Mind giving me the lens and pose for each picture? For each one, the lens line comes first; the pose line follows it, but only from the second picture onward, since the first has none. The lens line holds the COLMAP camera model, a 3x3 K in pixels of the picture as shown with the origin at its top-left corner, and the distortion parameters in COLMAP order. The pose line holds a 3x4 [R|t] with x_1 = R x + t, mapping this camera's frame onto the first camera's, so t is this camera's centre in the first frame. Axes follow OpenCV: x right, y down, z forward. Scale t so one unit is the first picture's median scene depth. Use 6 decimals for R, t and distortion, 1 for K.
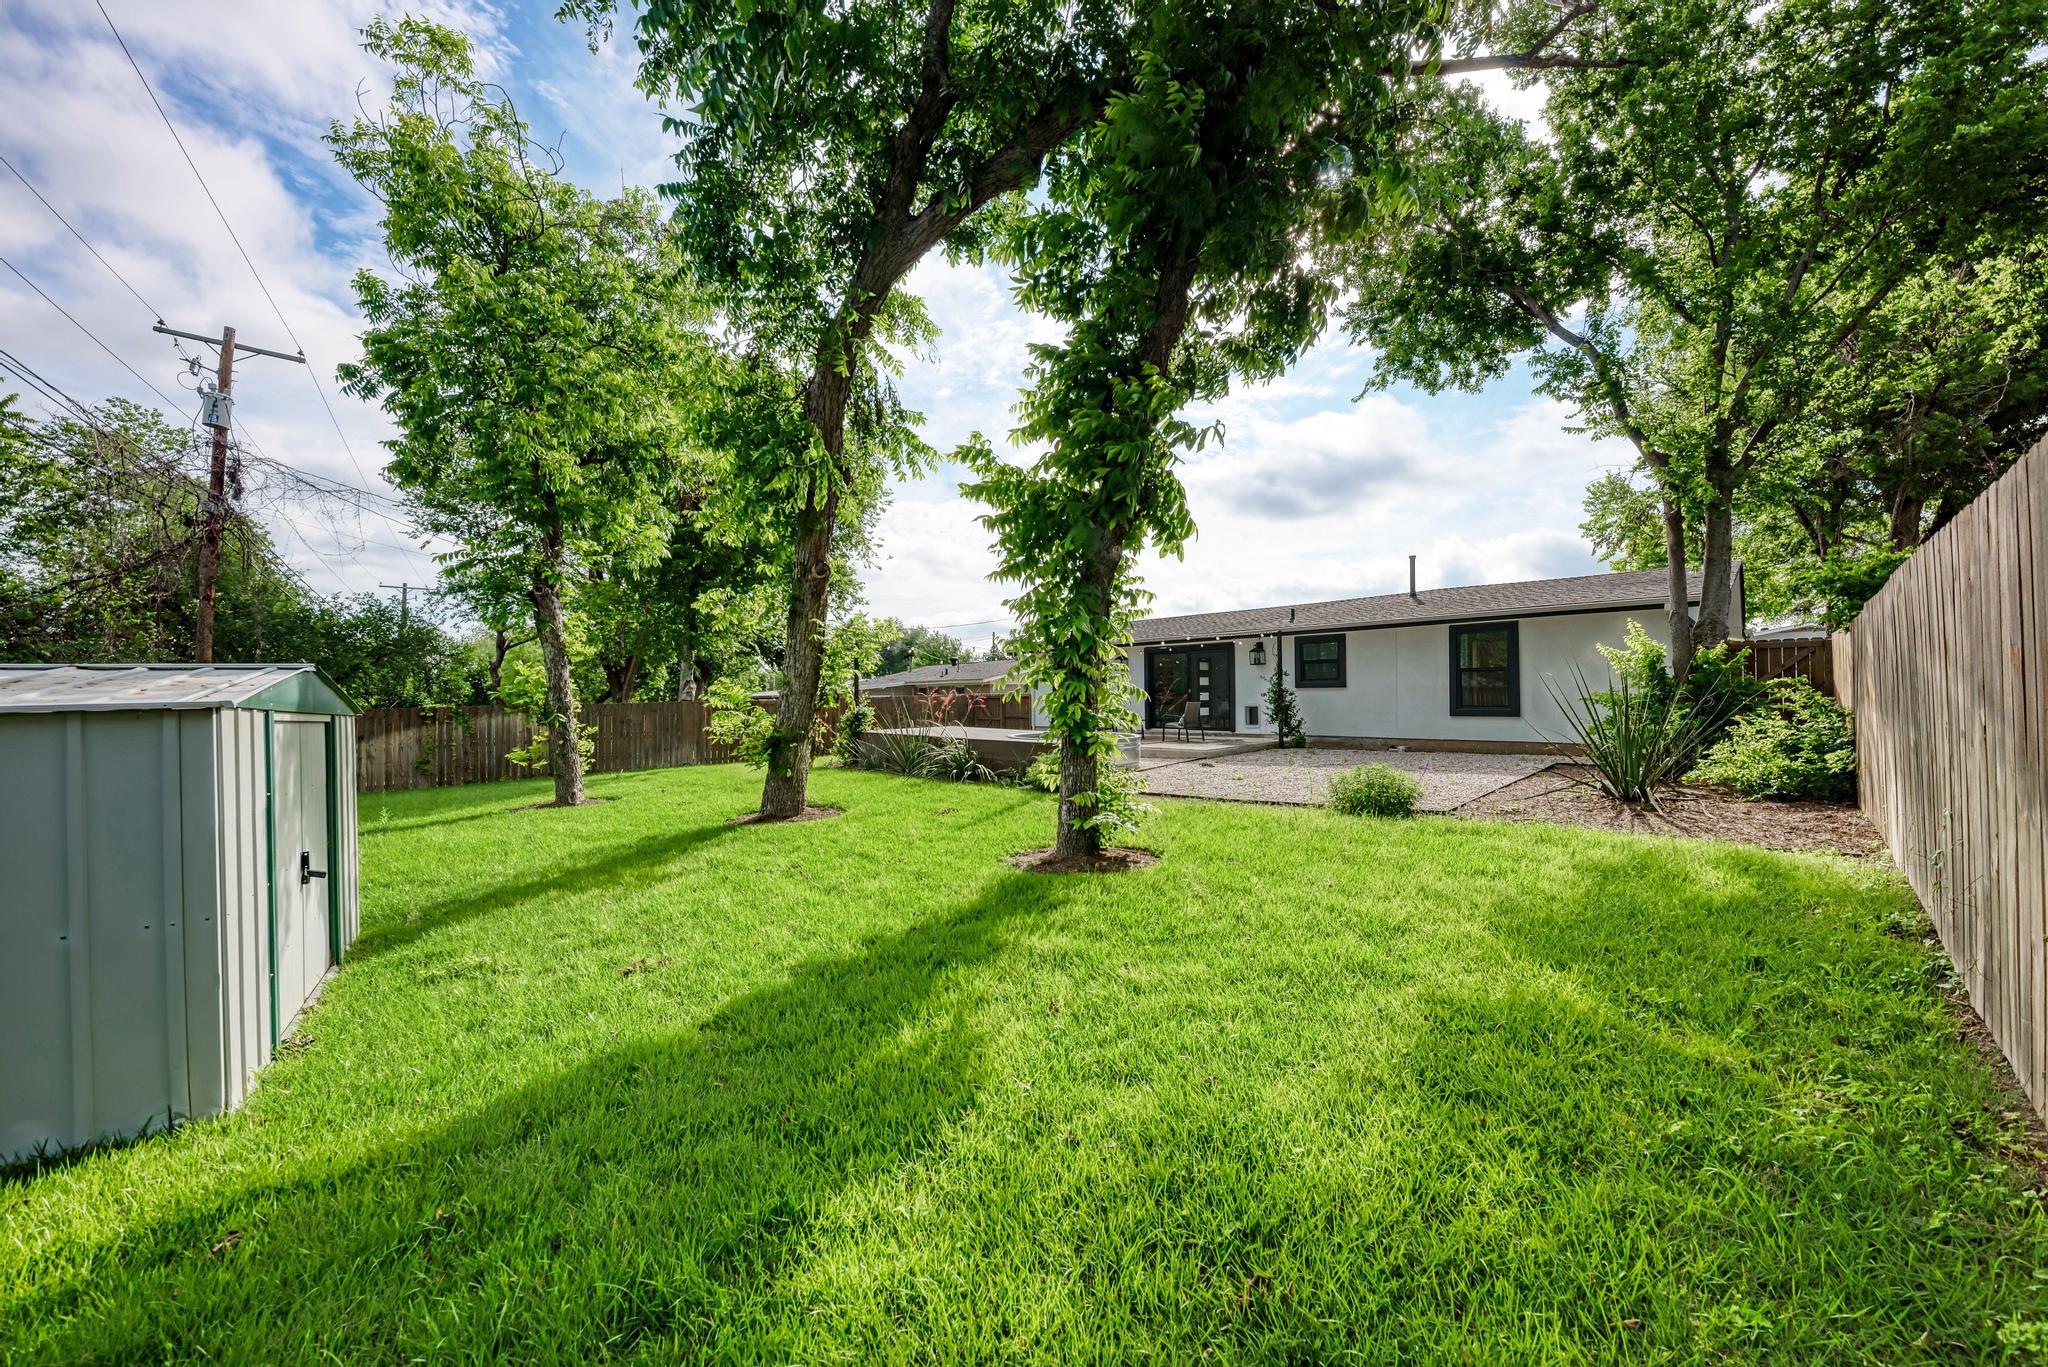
lens RADIAL K [[755.9, 0, 1020.5], [0, 755.9, 692.2], [0, 0, 1]] dist [-0.000432, -0.000671]
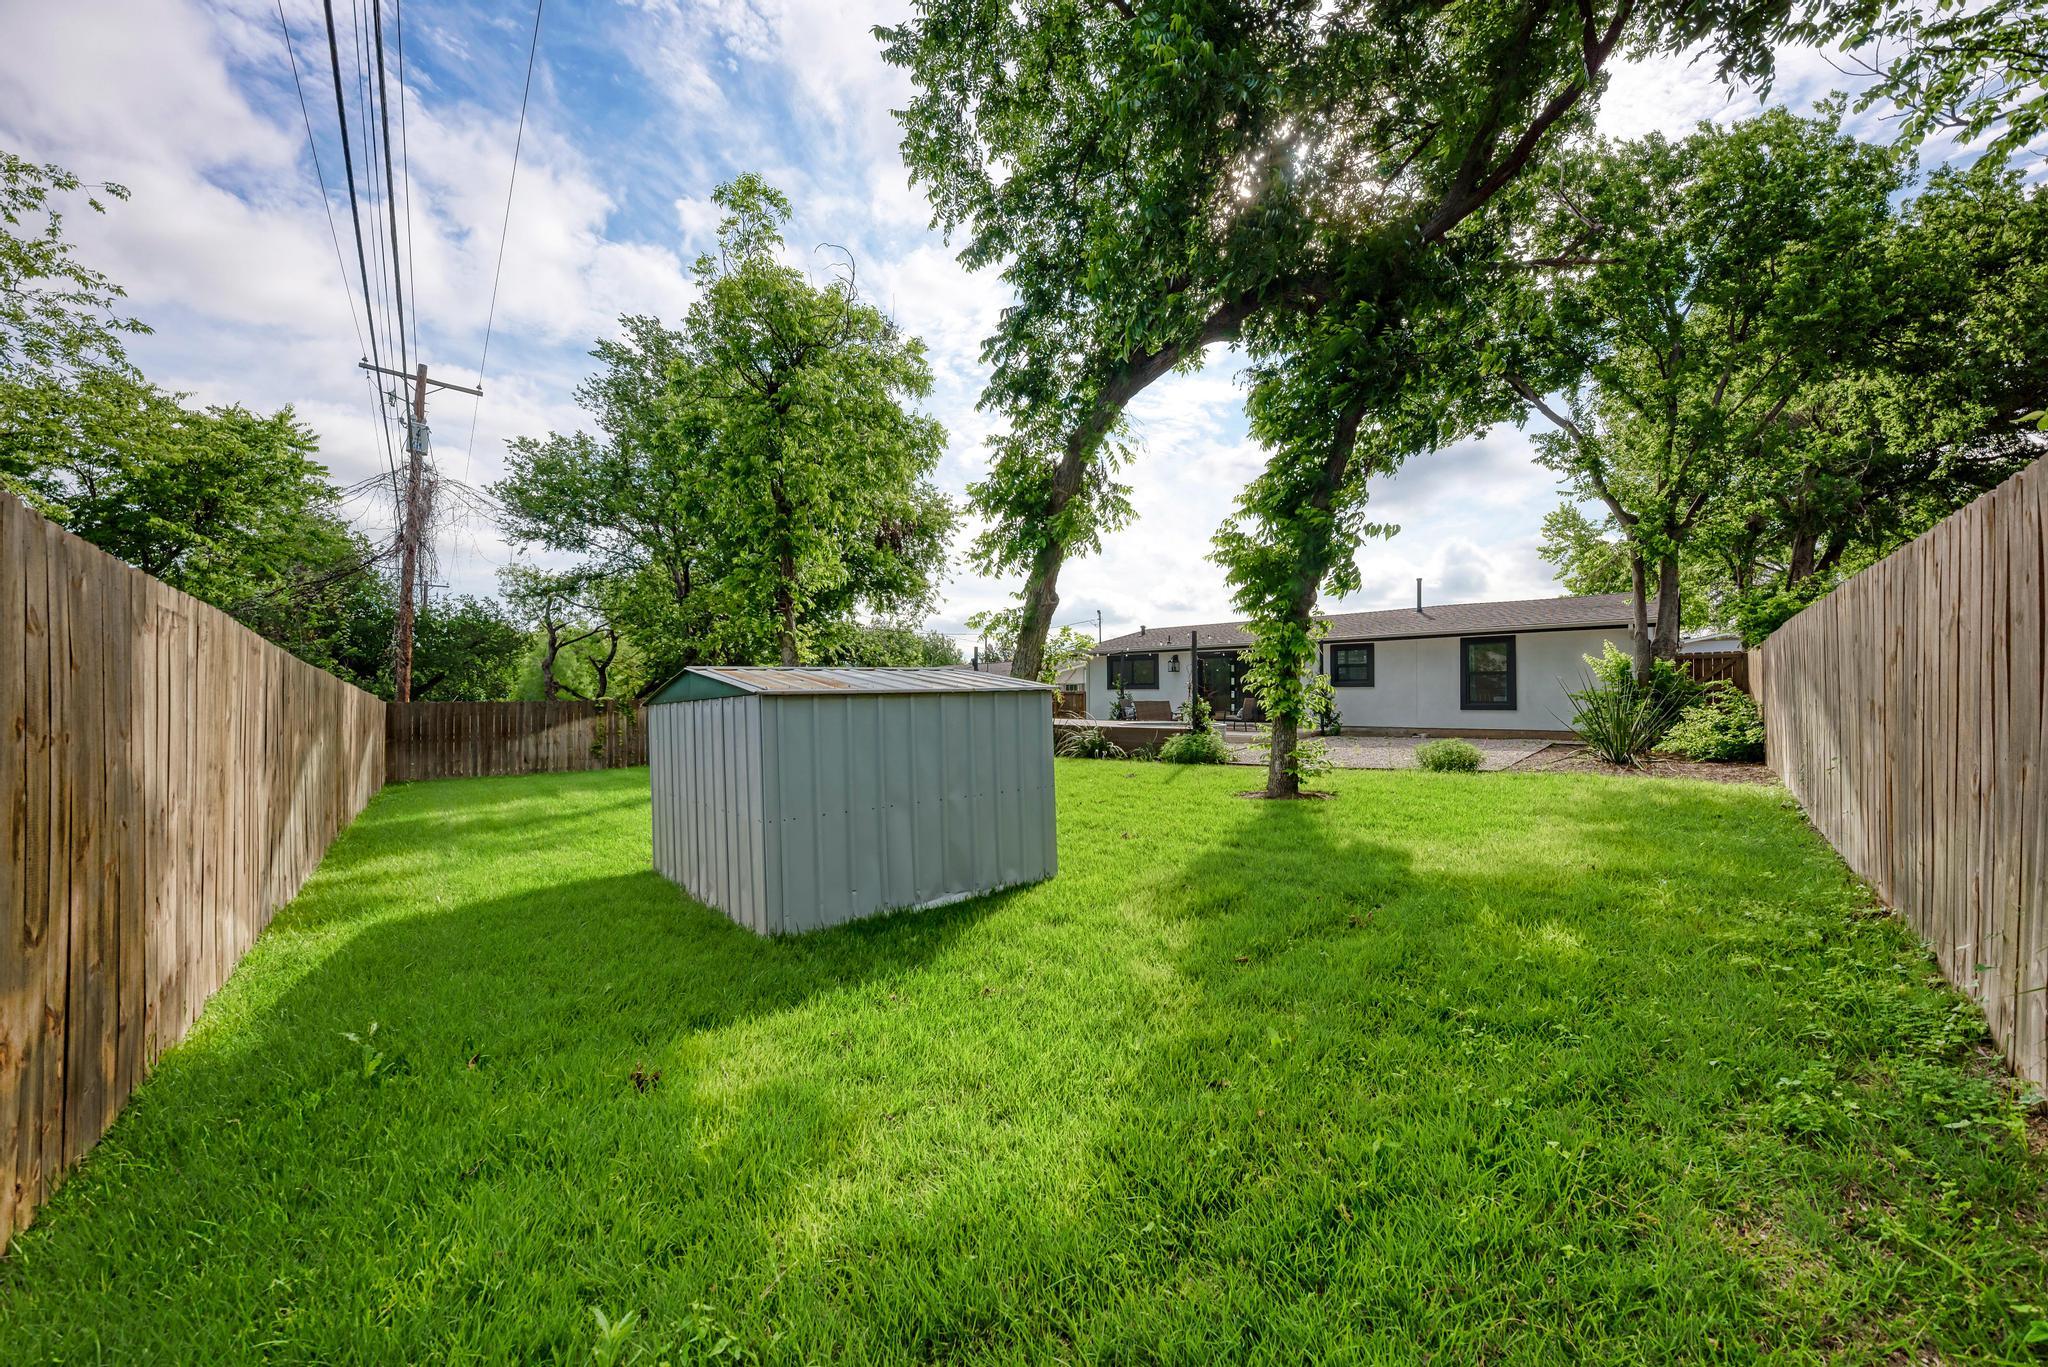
lens RADIAL K [[755.9, 0, 1028.3], [0, 755.9, 683.5], [0, 0, 1]] dist [-0.000432, -0.000671]
pose [[0.998052, 0.006147, 0.062088, -0.298172], [-0.005374, 0.999906, -0.012611, 0.009374], [-0.062160, 0.012253, 0.997991, -0.272688]]
